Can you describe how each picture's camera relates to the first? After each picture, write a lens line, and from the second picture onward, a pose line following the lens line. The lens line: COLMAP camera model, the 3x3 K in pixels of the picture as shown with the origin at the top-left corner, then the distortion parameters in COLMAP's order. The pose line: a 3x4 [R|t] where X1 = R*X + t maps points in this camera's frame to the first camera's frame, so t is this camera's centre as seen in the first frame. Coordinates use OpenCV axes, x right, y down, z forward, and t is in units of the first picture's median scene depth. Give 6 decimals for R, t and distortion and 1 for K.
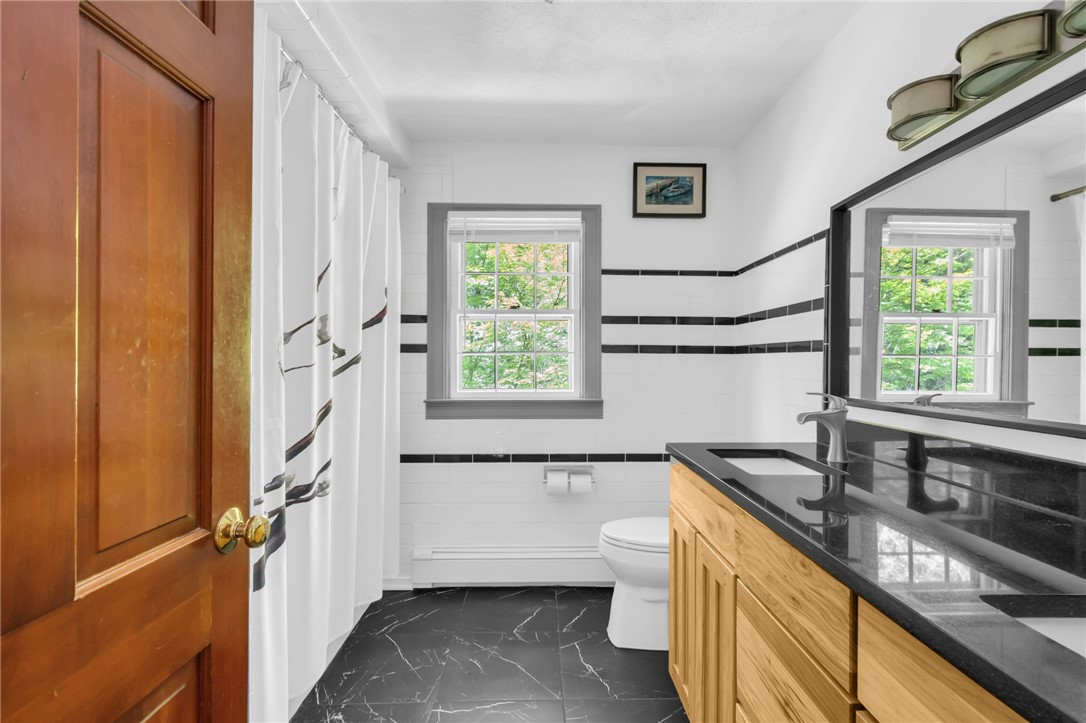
lens RADIAL K [[505.7, 0, 543.3], [0, 505.7, 361.9], [0, 0, 1]] dist [0.002345, -0.003760]
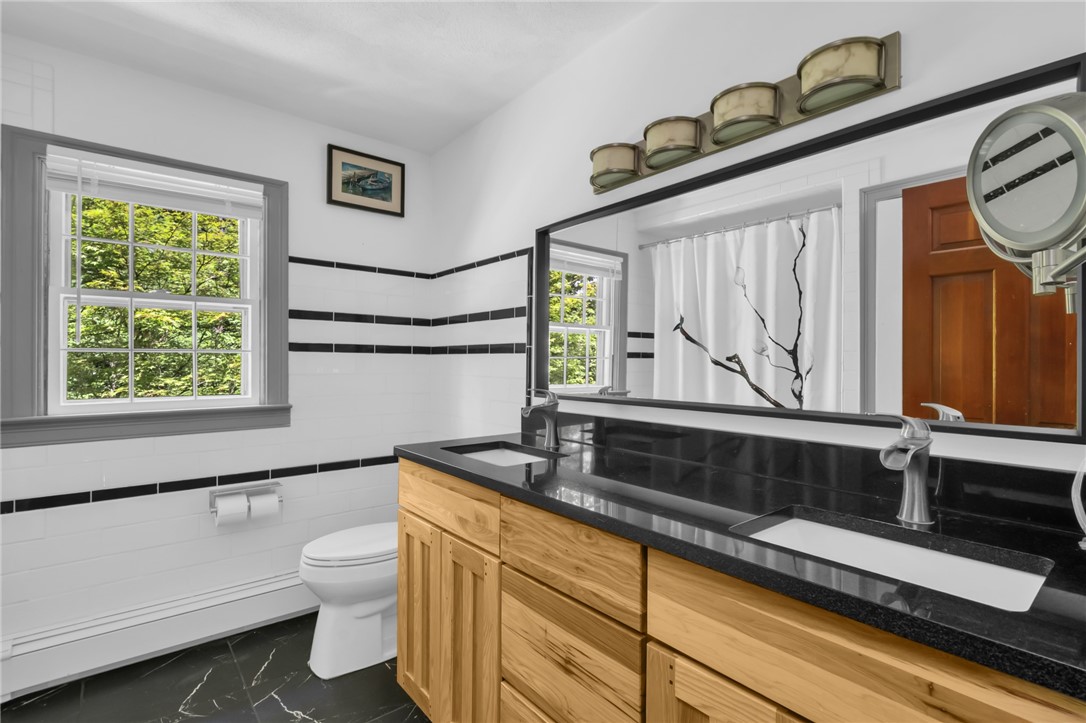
lens RADIAL K [[505.7, 0, 539.1], [0, 505.7, 362.0], [0, 0, 1]] dist [0.002345, -0.003760]
pose [[0.785692, -0.000312, 0.618618, -0.108653], [-0.000221, 1.000000, 0.000786, -0.000839], [-0.618618, -0.000754, 0.785692, 0.056485]]
